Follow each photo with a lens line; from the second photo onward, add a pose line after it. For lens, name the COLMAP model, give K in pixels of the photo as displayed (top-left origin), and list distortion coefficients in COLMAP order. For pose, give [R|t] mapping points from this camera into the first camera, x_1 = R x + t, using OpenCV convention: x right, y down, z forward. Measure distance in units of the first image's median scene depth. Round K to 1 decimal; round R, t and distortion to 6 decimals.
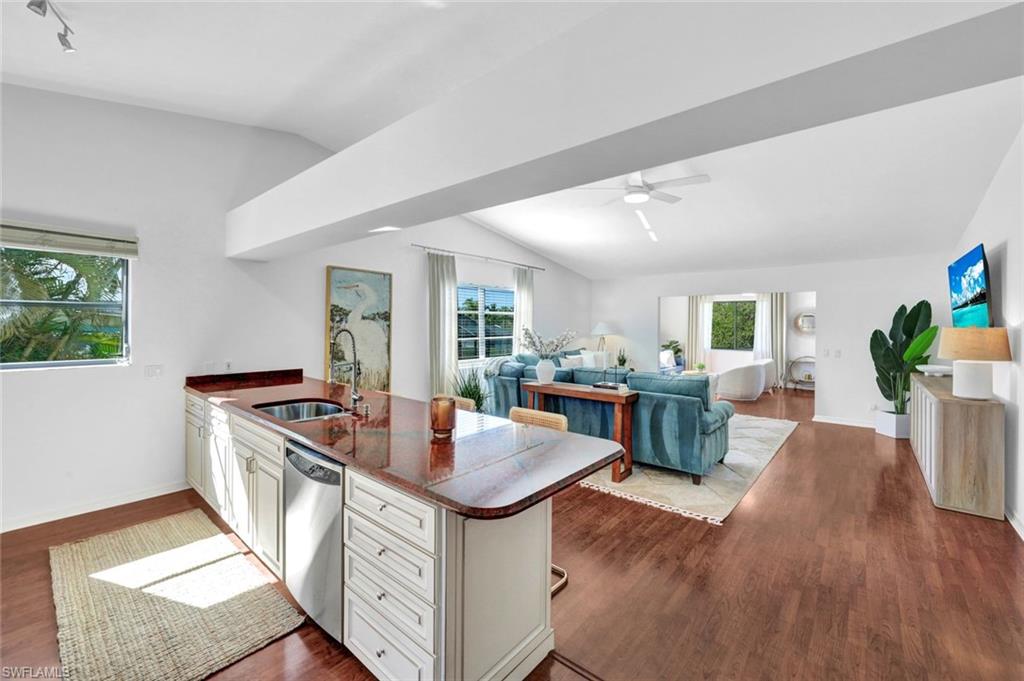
lens RADIAL K [[412.4, 0, 510.6], [0, 412.4, 329.7], [0, 0, 1]] dist [-0.000820, -0.000125]
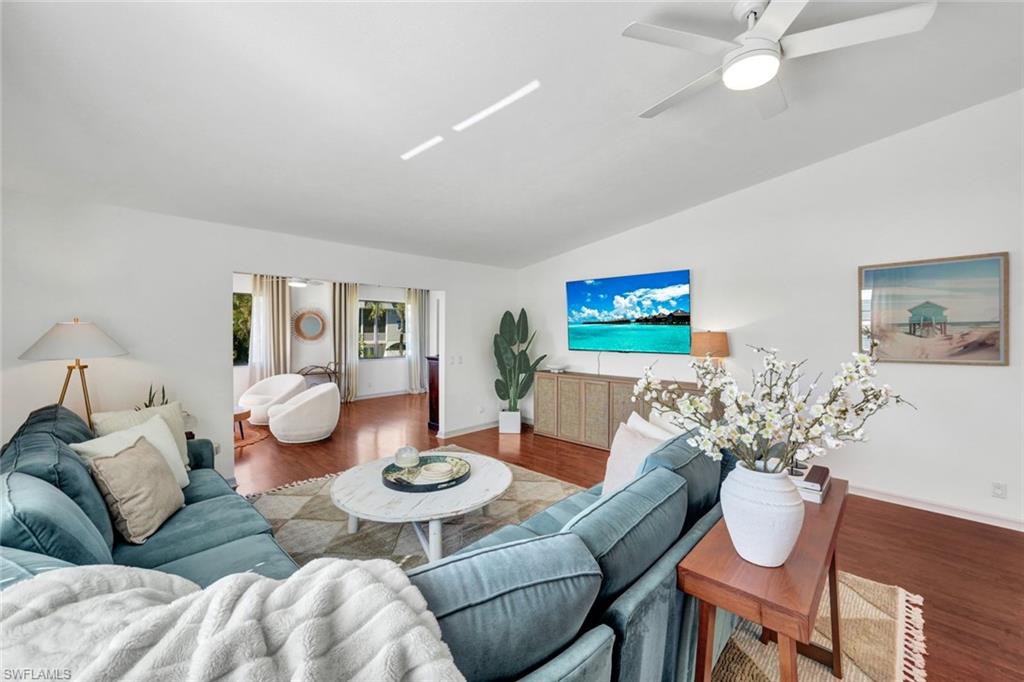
lens RADIAL K [[412.4, 0, 510.6], [0, 412.4, 330.2], [0, 0, 1]] dist [-0.000820, -0.000125]
pose [[0.043358, -0.005664, 0.999044, -0.156552], [0.009700, 0.999939, 0.005248, -0.016626], [-0.999013, 0.009463, 0.043410, 0.959063]]
